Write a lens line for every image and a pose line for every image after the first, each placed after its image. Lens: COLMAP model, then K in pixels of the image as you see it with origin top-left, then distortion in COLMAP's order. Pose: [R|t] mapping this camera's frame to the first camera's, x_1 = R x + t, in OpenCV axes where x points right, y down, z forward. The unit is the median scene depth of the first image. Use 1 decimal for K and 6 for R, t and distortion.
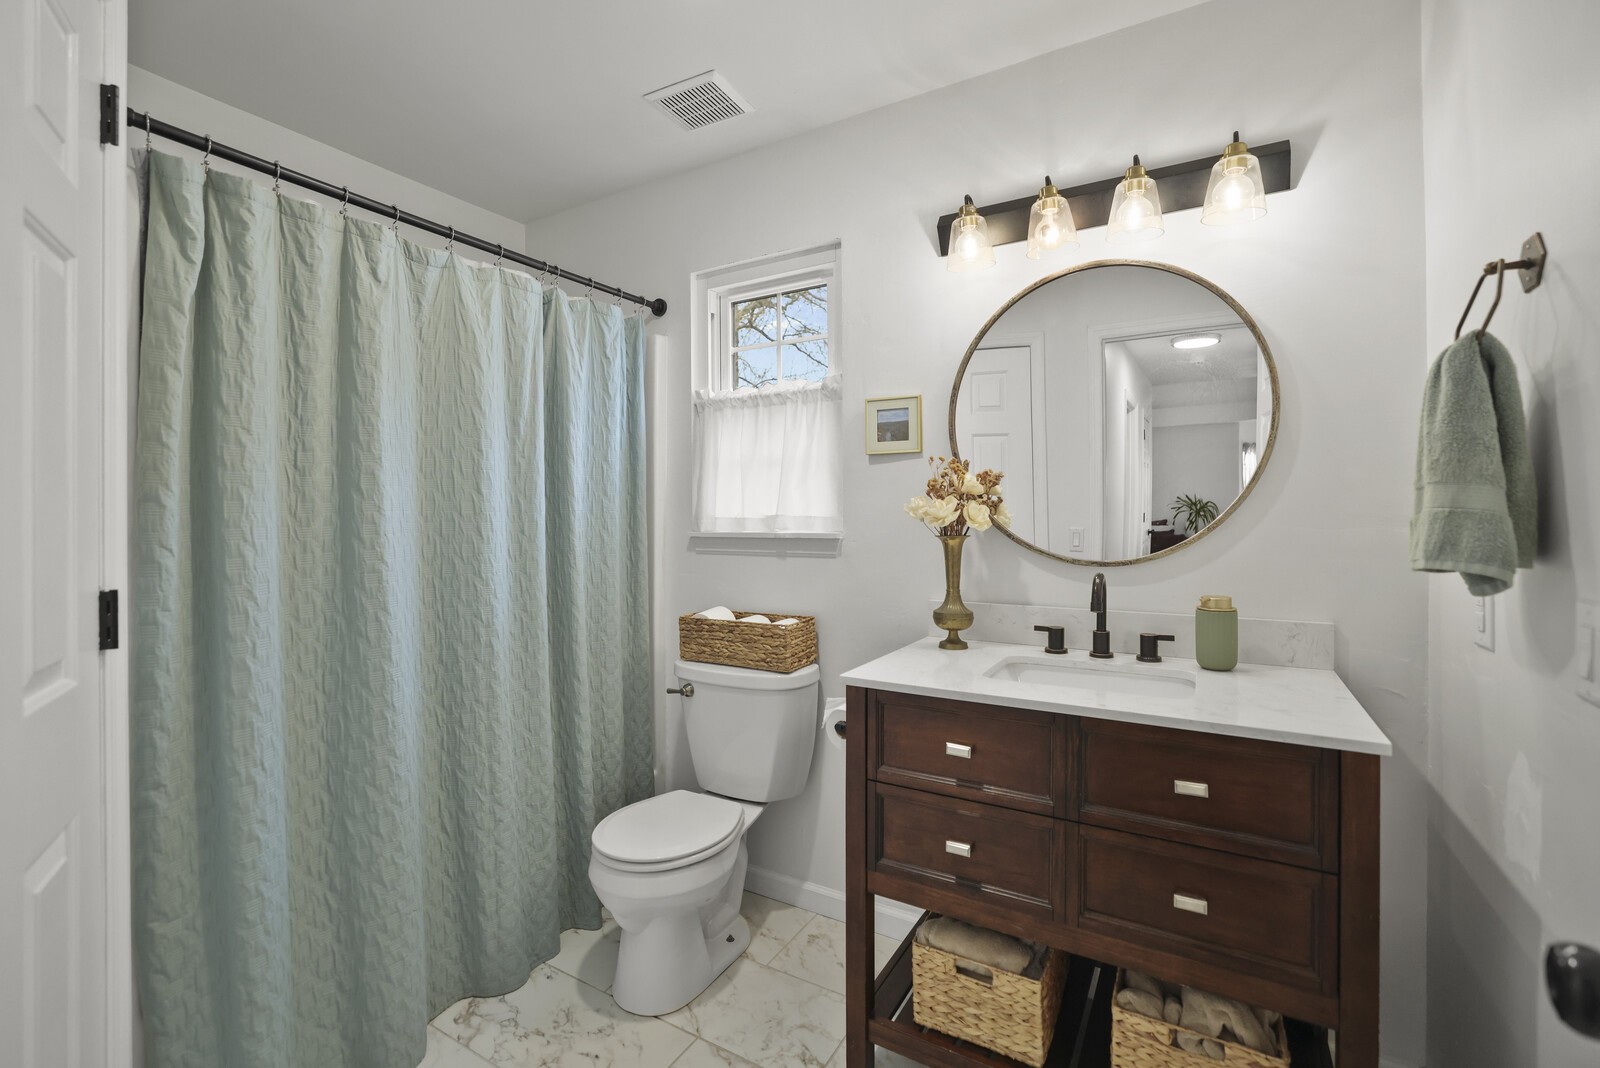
lens RADIAL K [[723.3, 0, 801.1], [0, 723.3, 518.2], [0, 0, 1]] dist [-0.026912, 0.007757]
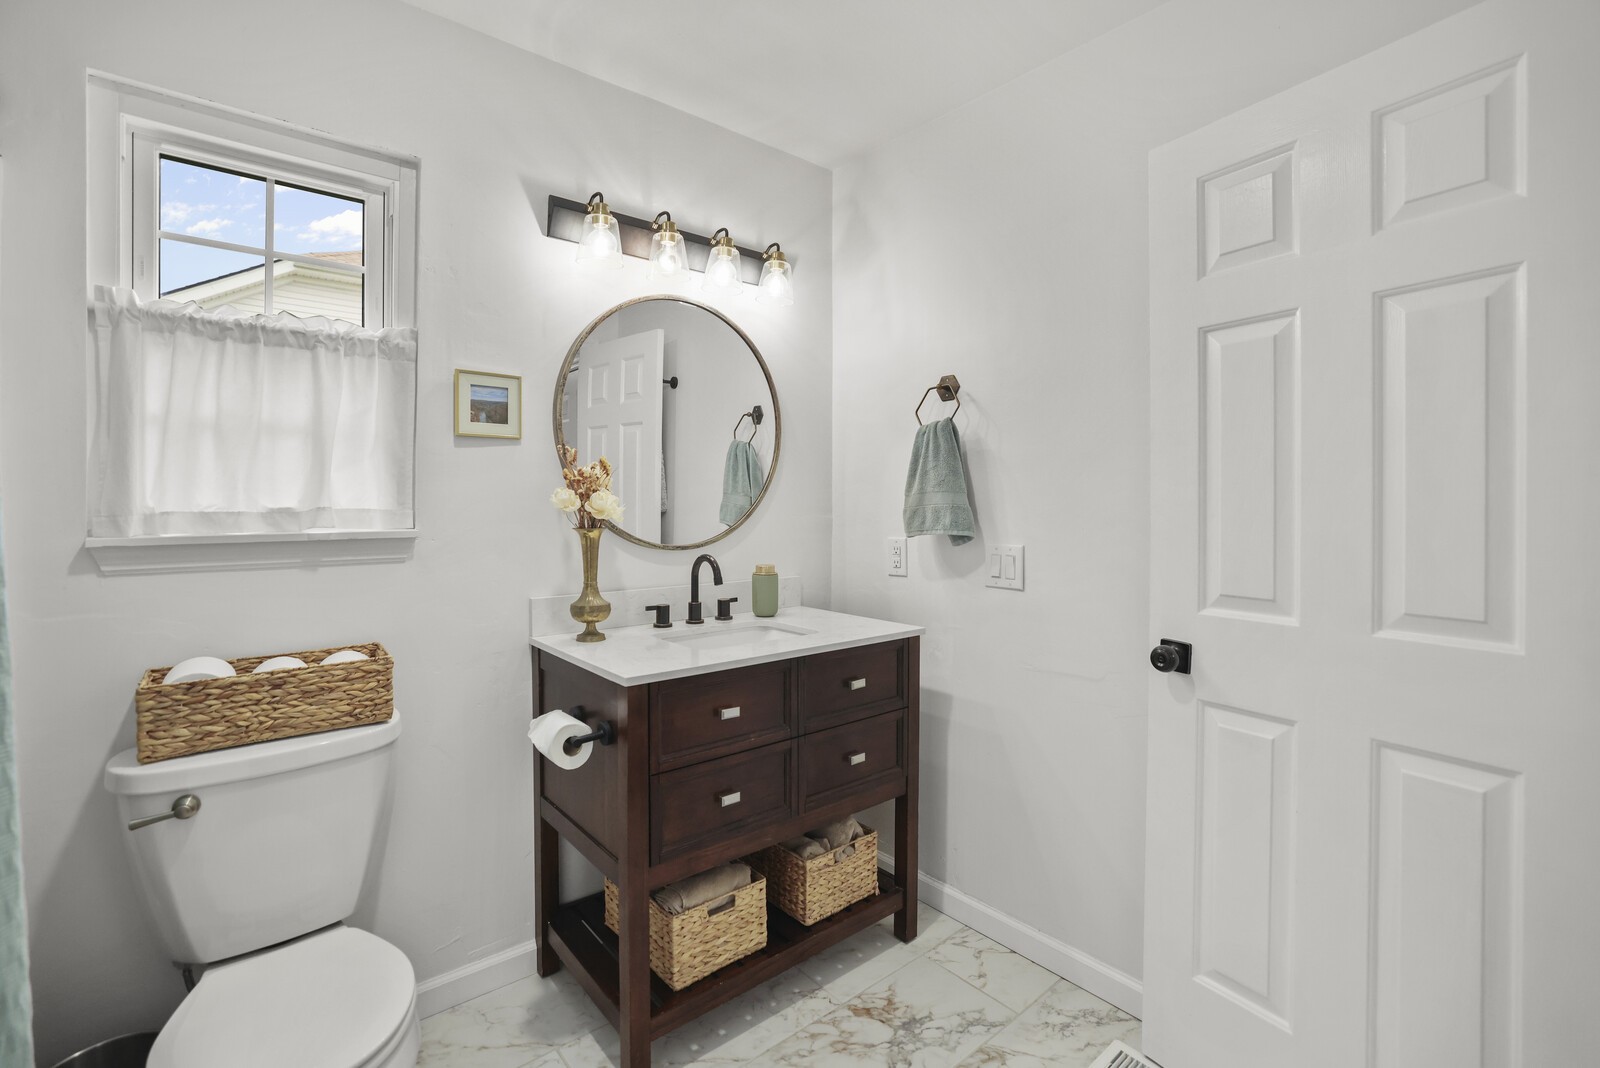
lens RADIAL K [[697.7, 0, 803.1], [0, 697.7, 517.2], [0, 0, 1]] dist [-0.031334, 0.007885]
pose [[0.330083, -0.010495, 0.943894, -0.599233], [0.006864, 0.999938, 0.008717, 0.002842], [-0.943927, 0.003601, 0.330134, 0.405451]]
